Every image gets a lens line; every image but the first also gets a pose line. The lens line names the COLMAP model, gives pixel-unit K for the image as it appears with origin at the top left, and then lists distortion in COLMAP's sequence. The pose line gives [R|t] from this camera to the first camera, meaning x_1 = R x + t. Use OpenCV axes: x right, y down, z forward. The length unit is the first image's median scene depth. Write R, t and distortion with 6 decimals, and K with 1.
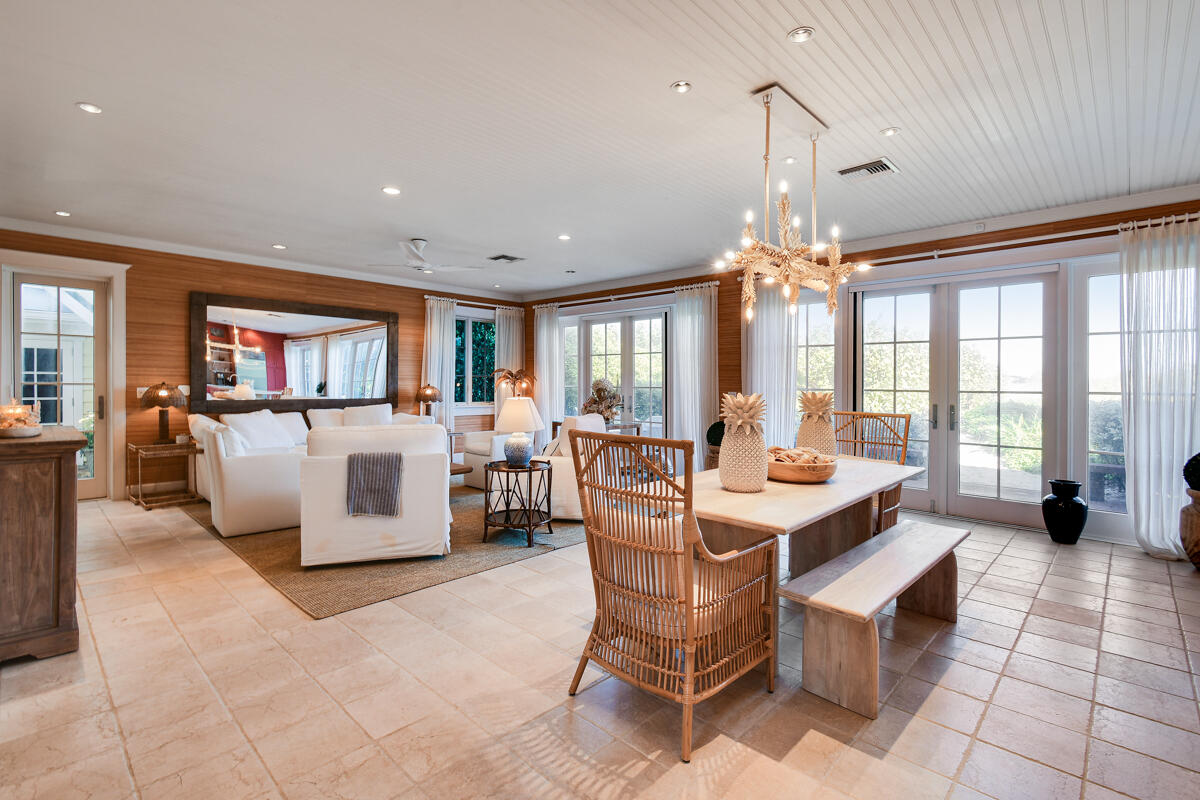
lens RADIAL K [[544.4, 0, 598.3], [0, 544.4, 392.7], [0, 0, 1]] dist [-0.000819, 0.000714]
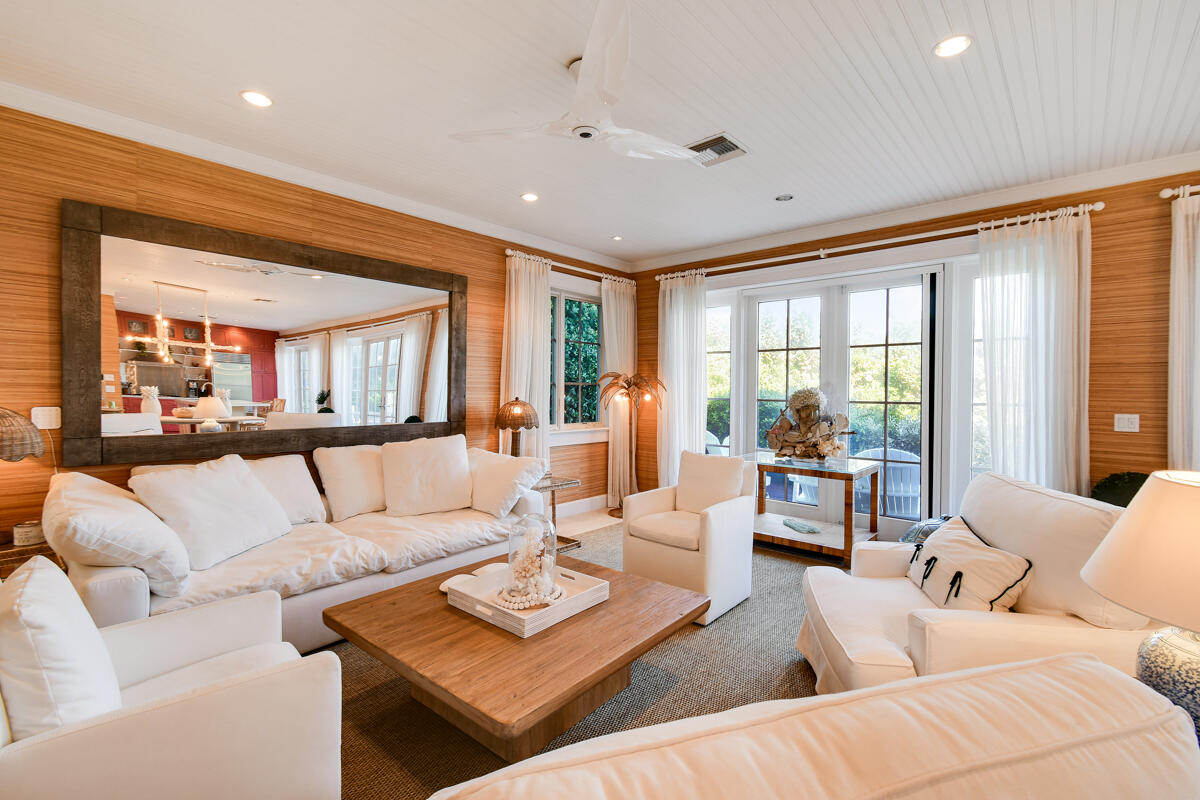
lens RADIAL K [[544.4, 0, 595.2], [0, 544.4, 397.2], [0, 0, 1]] dist [-0.000819, 0.000714]
pose [[0.999978, -0.001860, 0.006442, -0.224312], [0.001890, 0.999987, -0.004761, -0.013223], [-0.006433, 0.004773, 0.999968, 0.397606]]
